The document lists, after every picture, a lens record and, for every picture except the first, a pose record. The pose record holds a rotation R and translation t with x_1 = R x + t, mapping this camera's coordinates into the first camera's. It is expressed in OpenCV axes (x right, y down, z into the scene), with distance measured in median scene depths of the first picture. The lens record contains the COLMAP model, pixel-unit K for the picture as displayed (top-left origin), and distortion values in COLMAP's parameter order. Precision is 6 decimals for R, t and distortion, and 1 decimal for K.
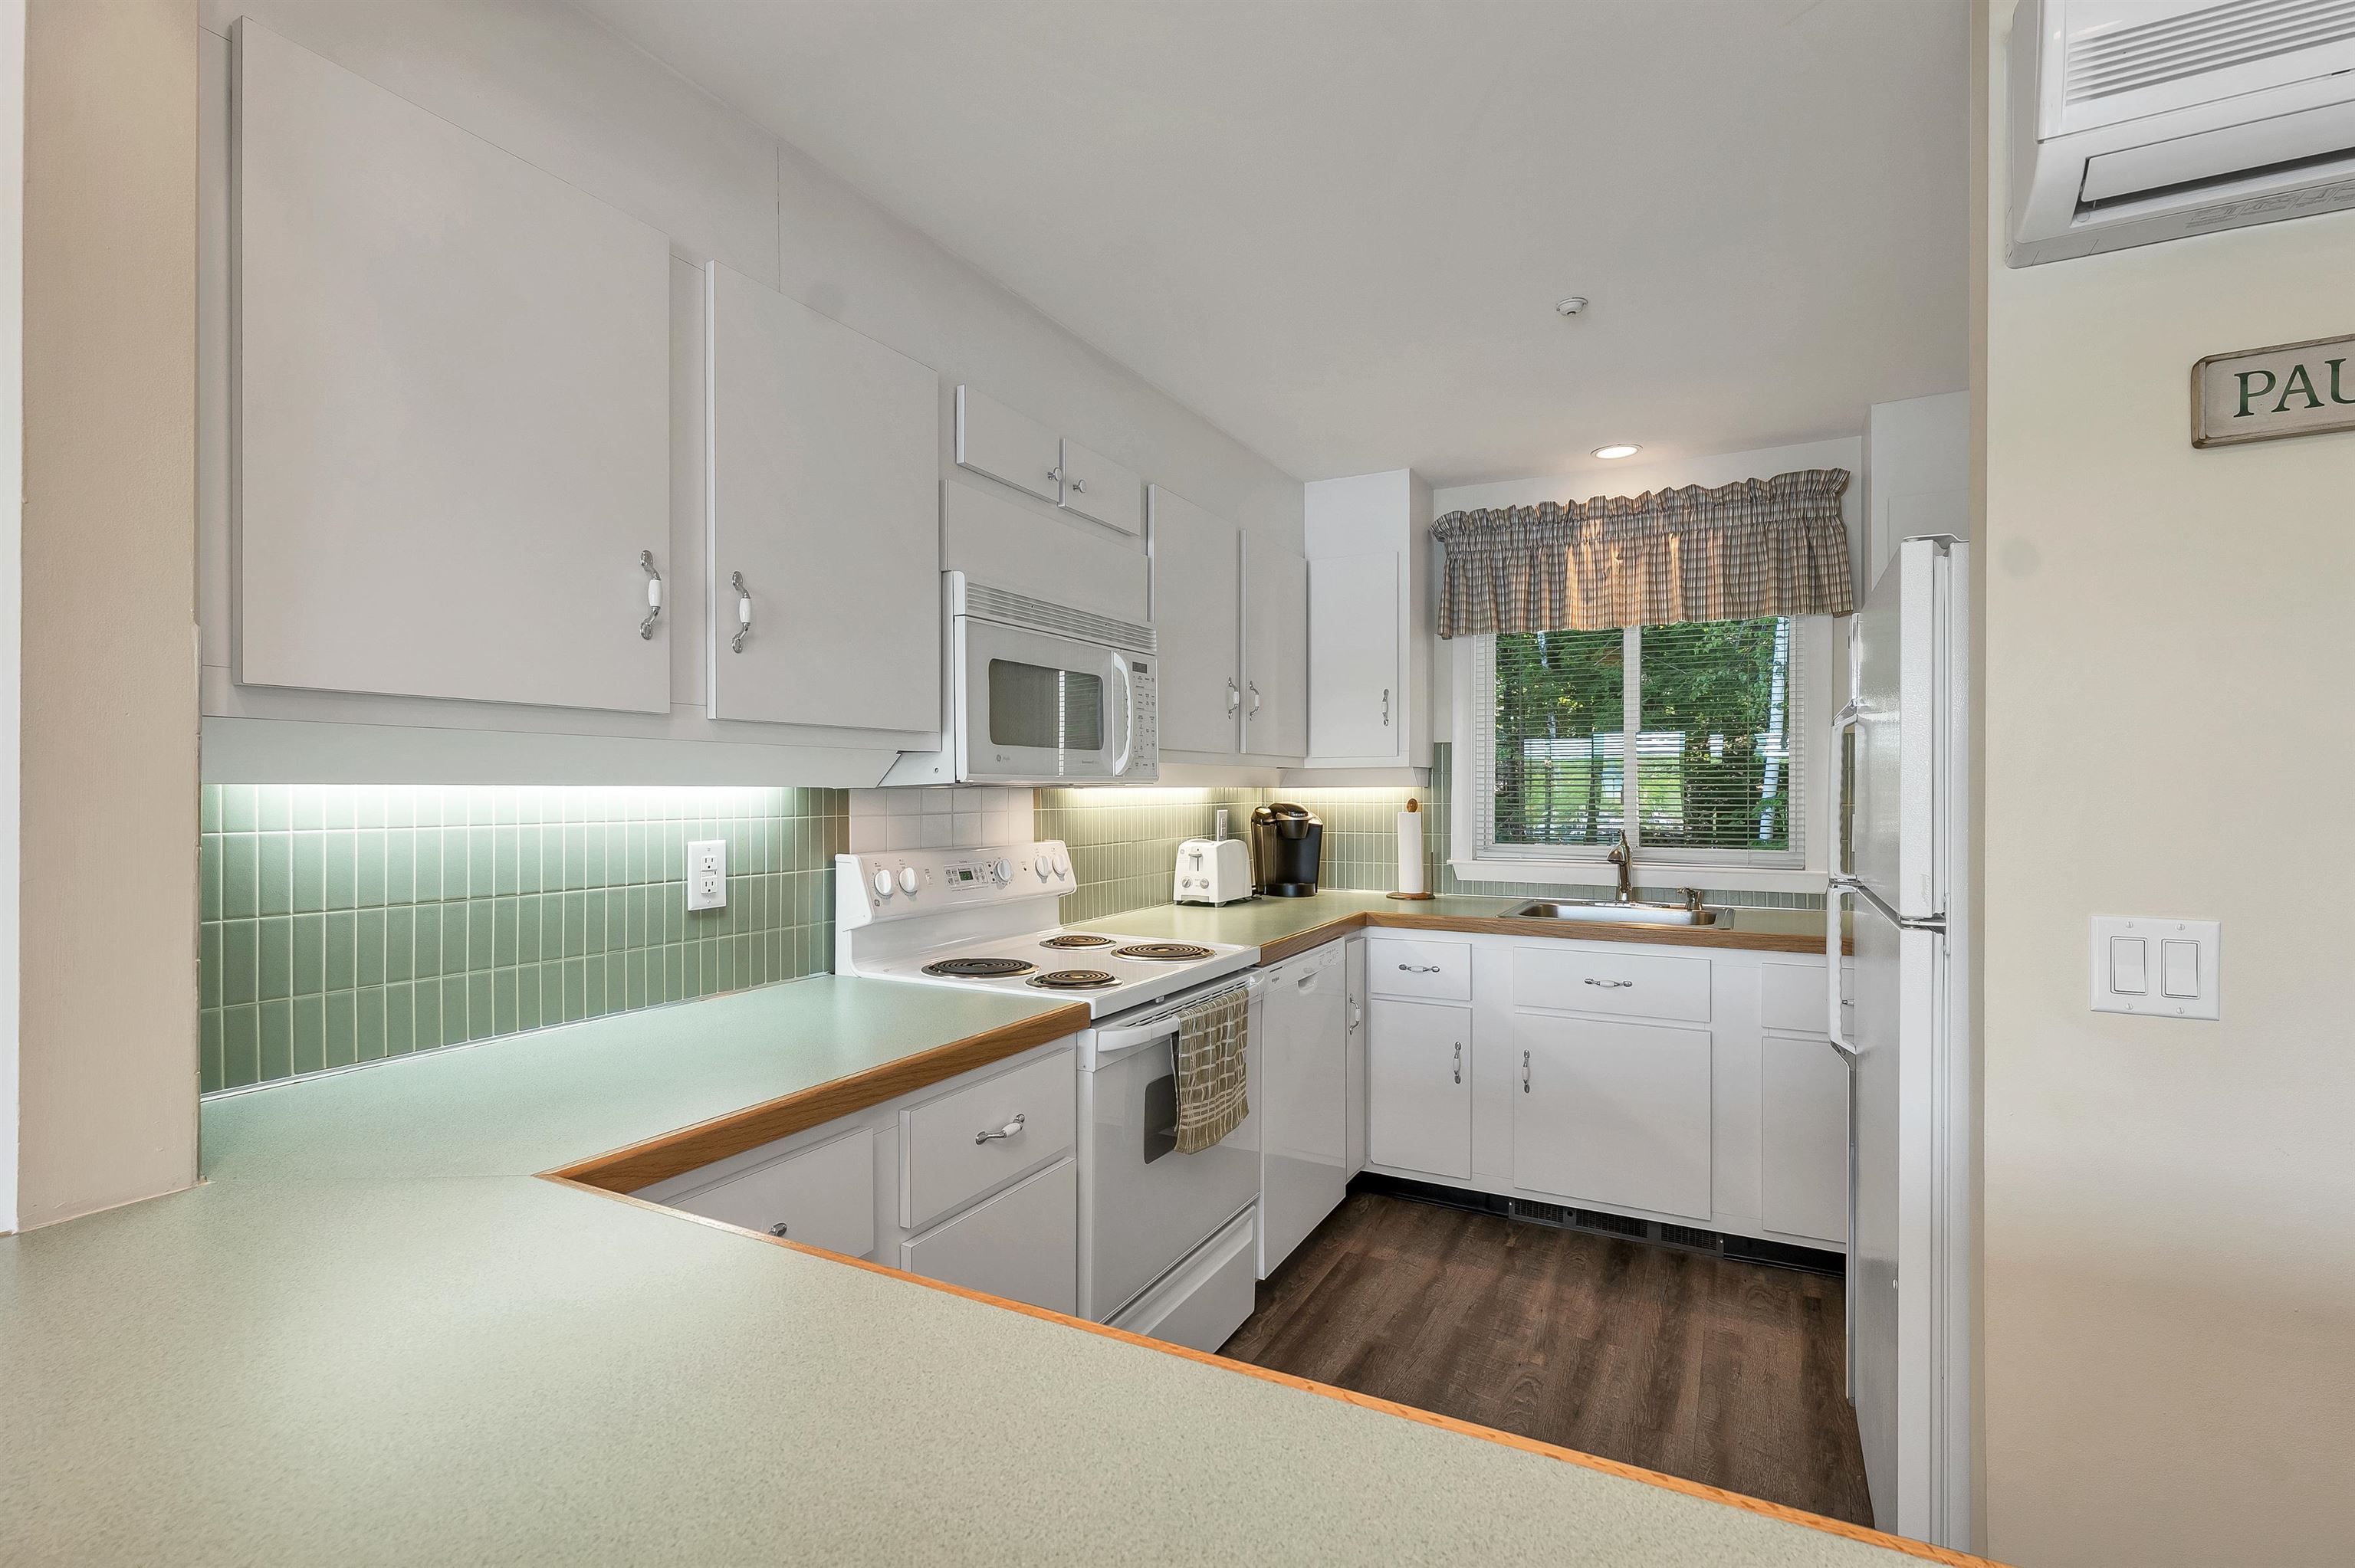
lens RADIAL K [[1058.8, 0, 1185.0], [0, 1058.8, 794.5], [0, 0, 1]] dist [0.002456, -0.000534]
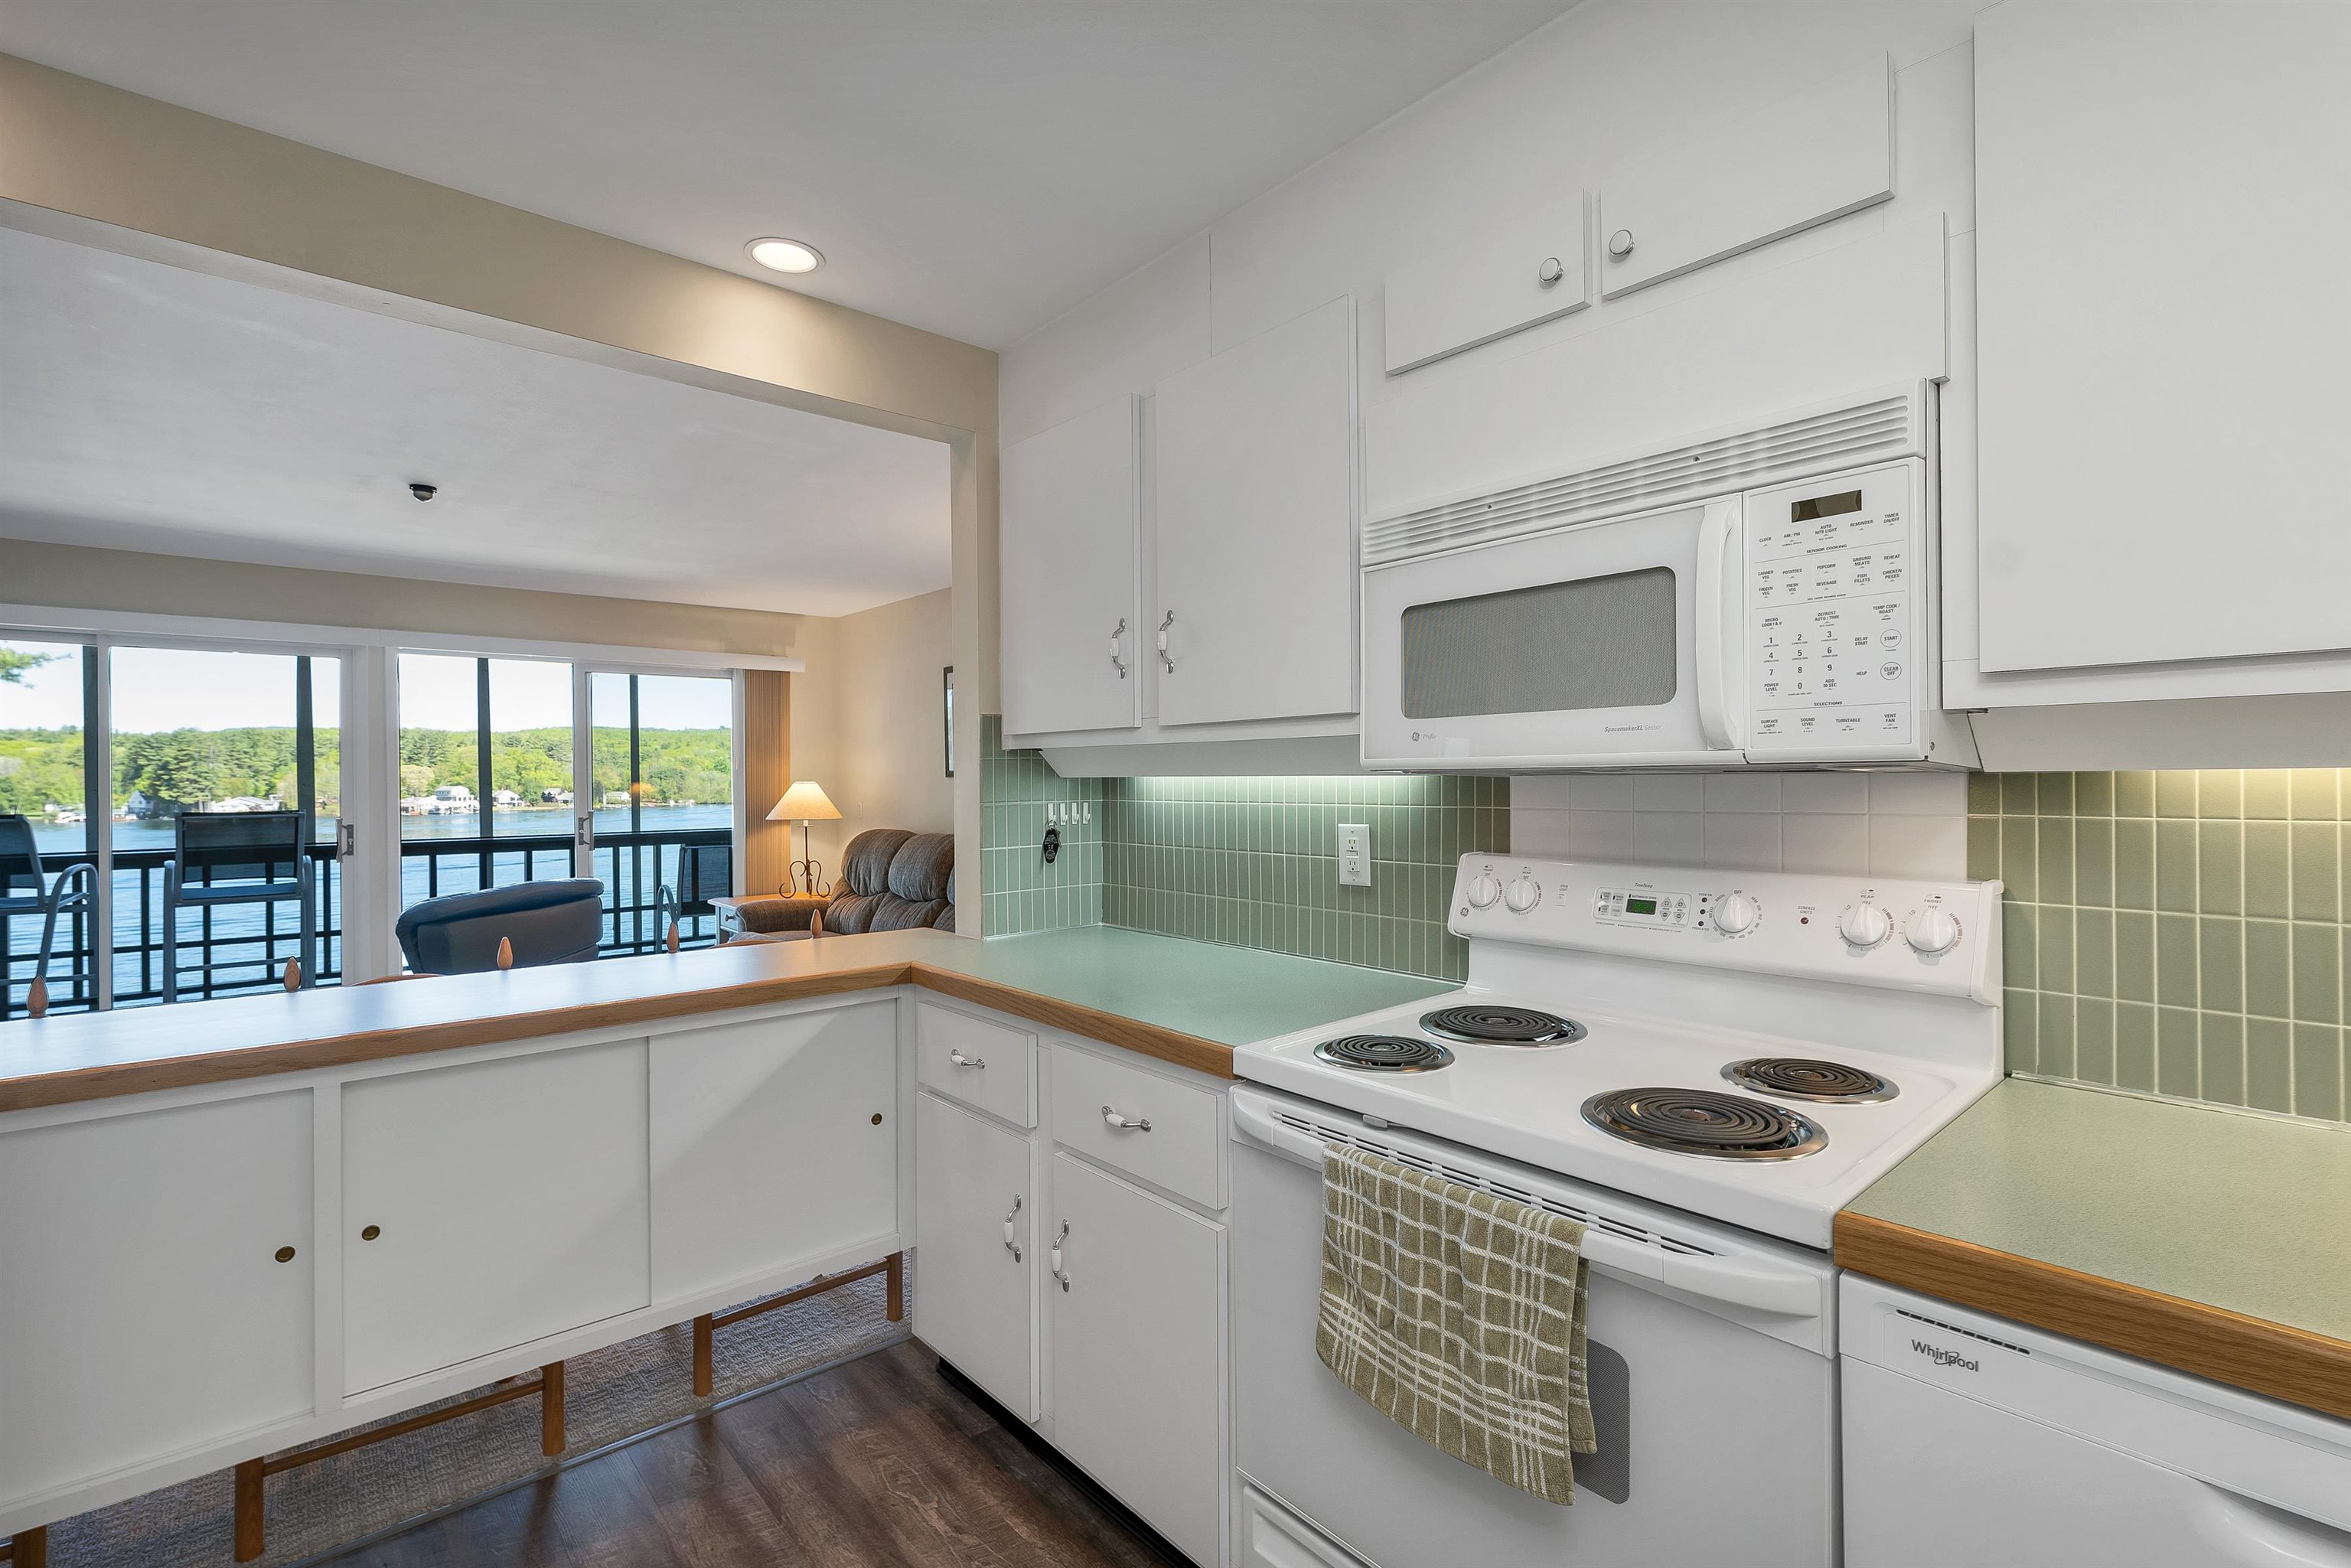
lens RADIAL K [[1057.1, 0, 1179.7], [0, 1057.1, 779.2], [0, 0, 1]] dist [0.002456, -0.000534]
pose [[-0.354136, 0.003999, -0.935186, 0.364489], [0.002099, 0.999992, 0.003481, -0.004160], [0.935192, -0.000730, -0.354141, 0.686963]]
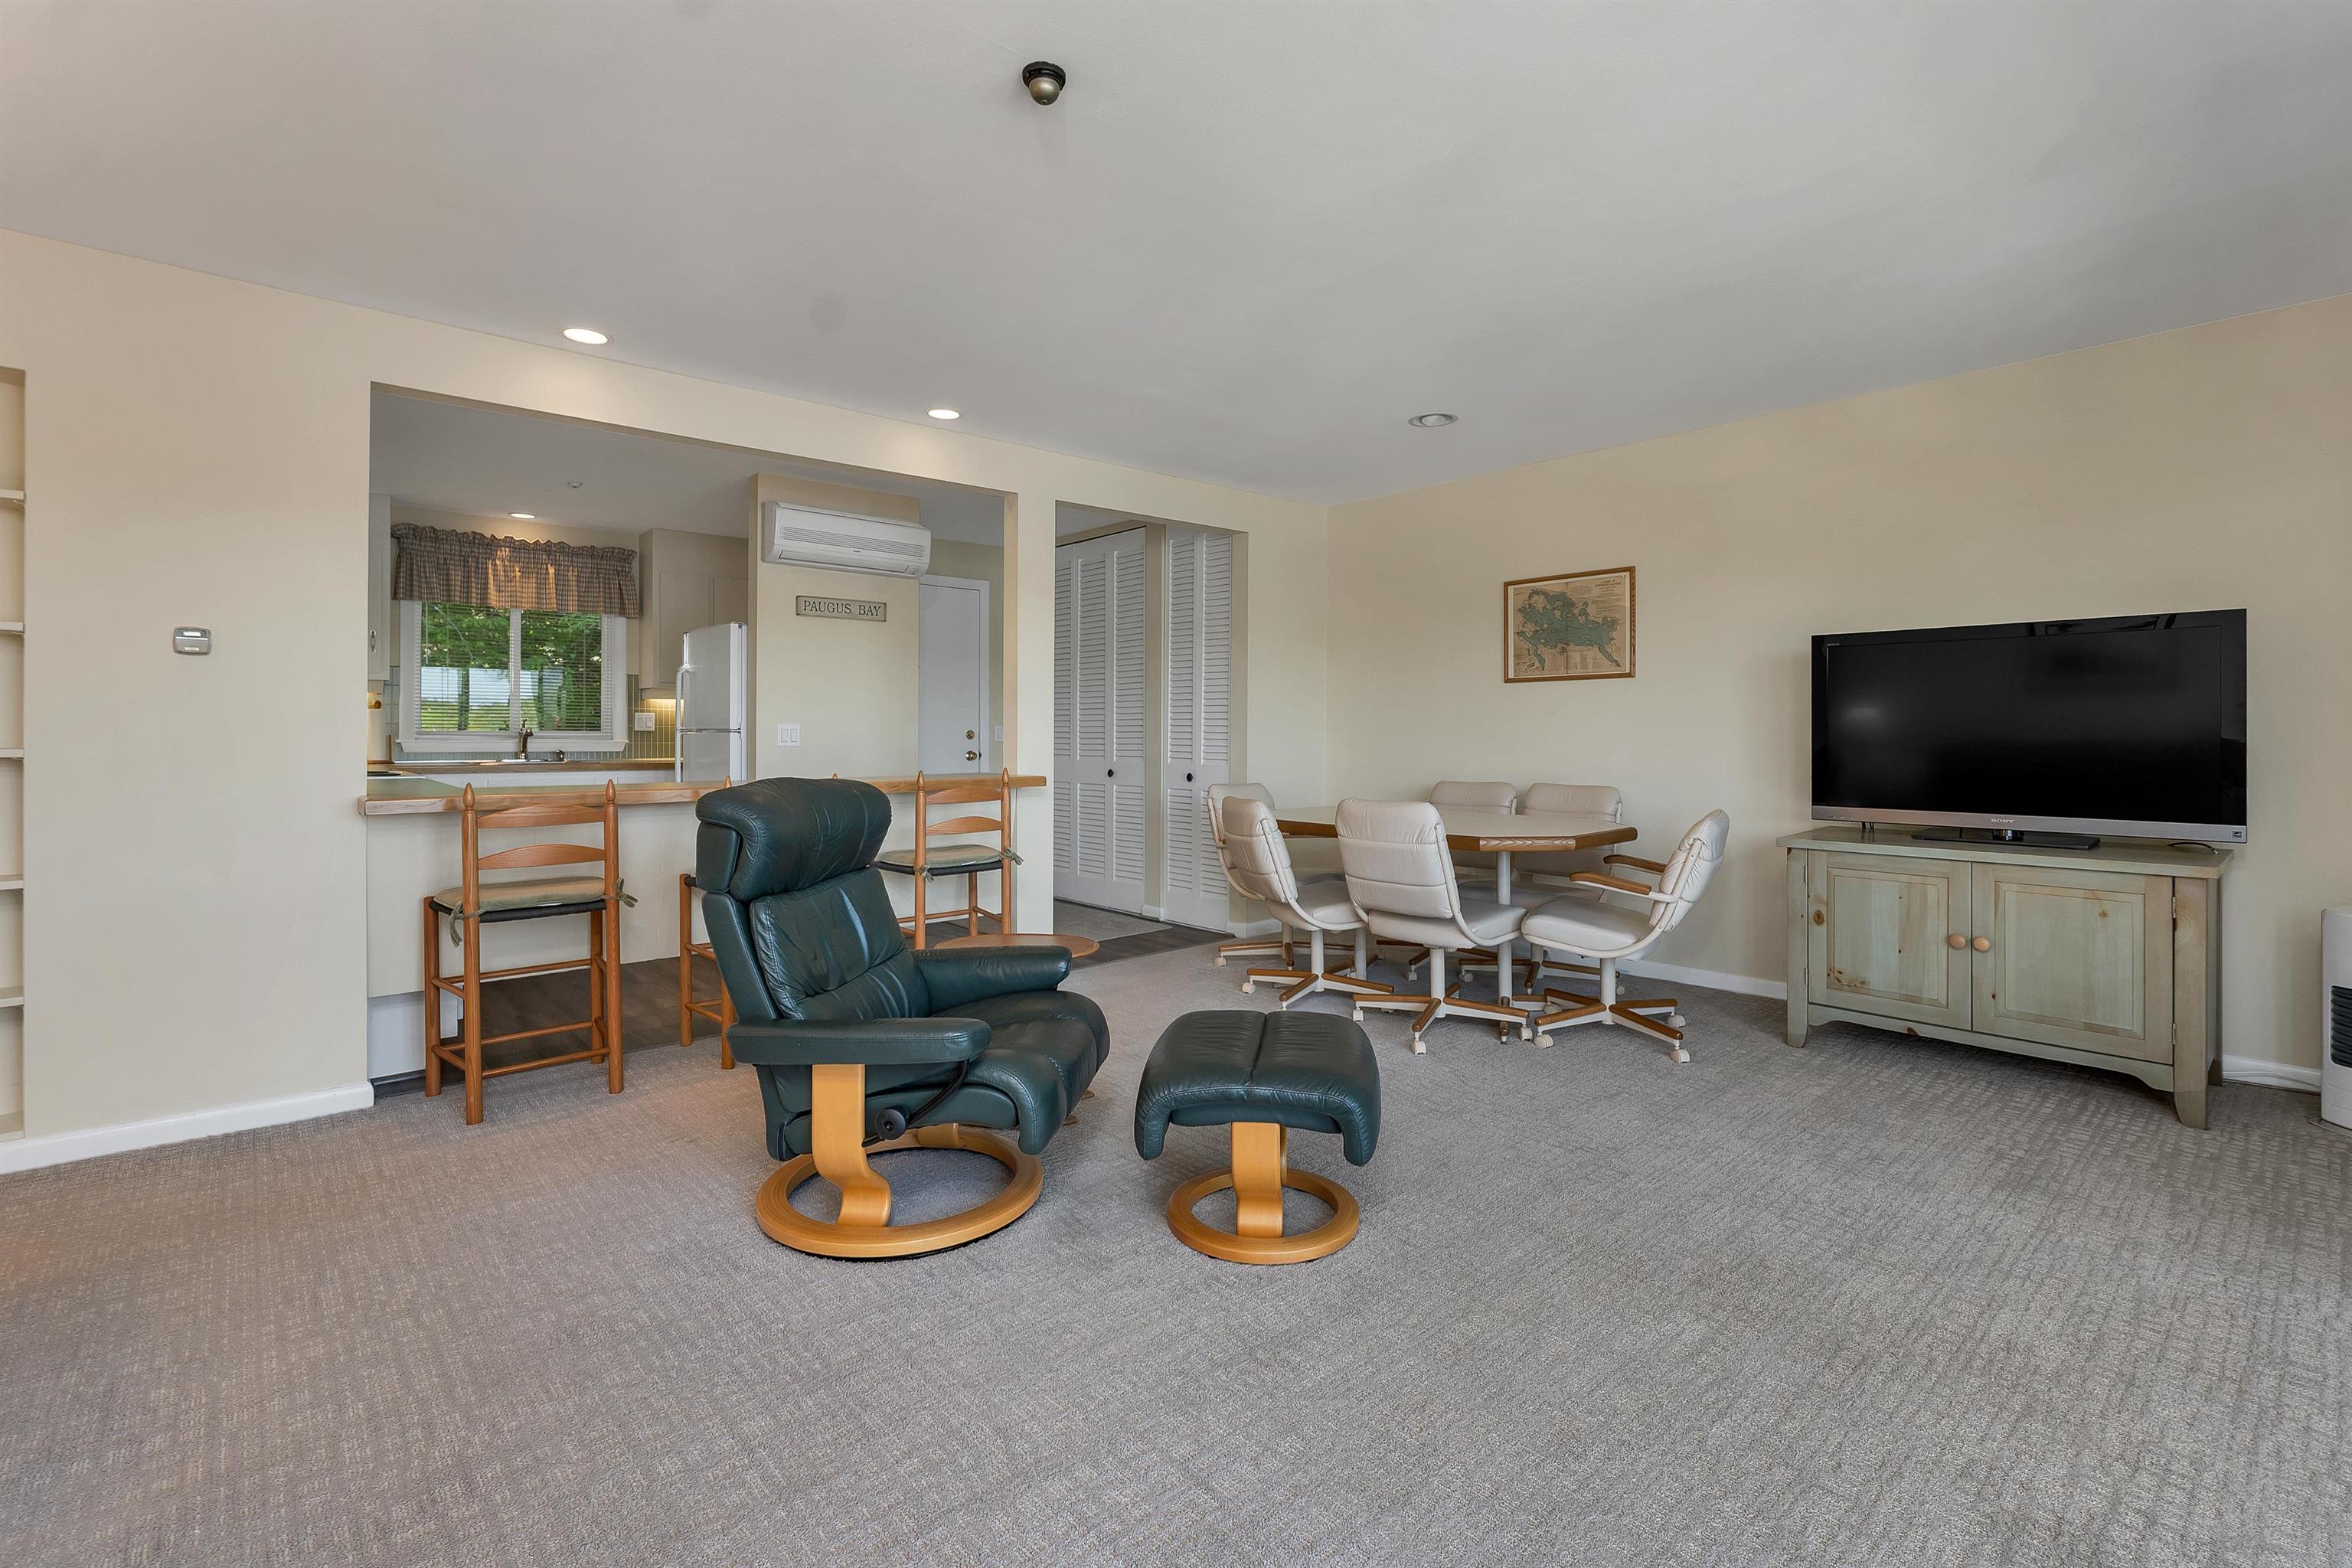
lens RADIAL K [[1057.6, 0, 1165.6], [0, 1057.6, 727.0], [0, 0, 1]] dist [0.002456, -0.000534]
pose [[0.356585, 0.004127, 0.934254, -0.904921], [0.002159, 0.999984, -0.005241, 0.056116], [-0.934260, 0.003886, 0.356571, -0.693450]]
